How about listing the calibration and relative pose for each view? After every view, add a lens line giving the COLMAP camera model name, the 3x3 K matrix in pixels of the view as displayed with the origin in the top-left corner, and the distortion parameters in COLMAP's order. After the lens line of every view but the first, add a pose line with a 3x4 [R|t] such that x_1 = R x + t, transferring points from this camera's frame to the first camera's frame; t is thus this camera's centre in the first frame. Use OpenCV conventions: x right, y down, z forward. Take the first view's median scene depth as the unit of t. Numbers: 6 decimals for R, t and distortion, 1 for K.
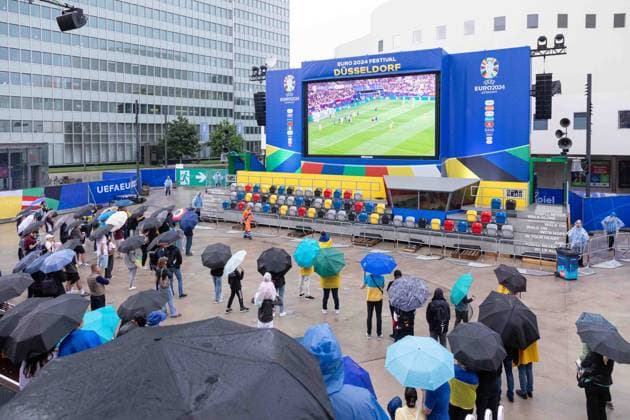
lens RADIAL K [[469.3, 0, 295.0], [0, 469.3, 162.6], [0, 0, 1]] dist [0.000922, 0.003626]
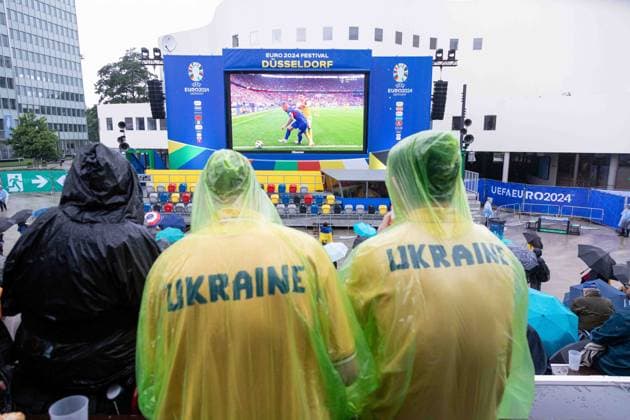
lens RADIAL K [[435.3, 0, 313.2], [0, 435.3, 244.1], [0, 0, 1]] dist [-0.004291, 0.003155]
pose [[0.856009, -0.111609, 0.504770, -0.354134], [0.017357, 0.982071, 0.187711, 0.008189], [-0.516670, -0.151921, 0.842598, 0.142269]]
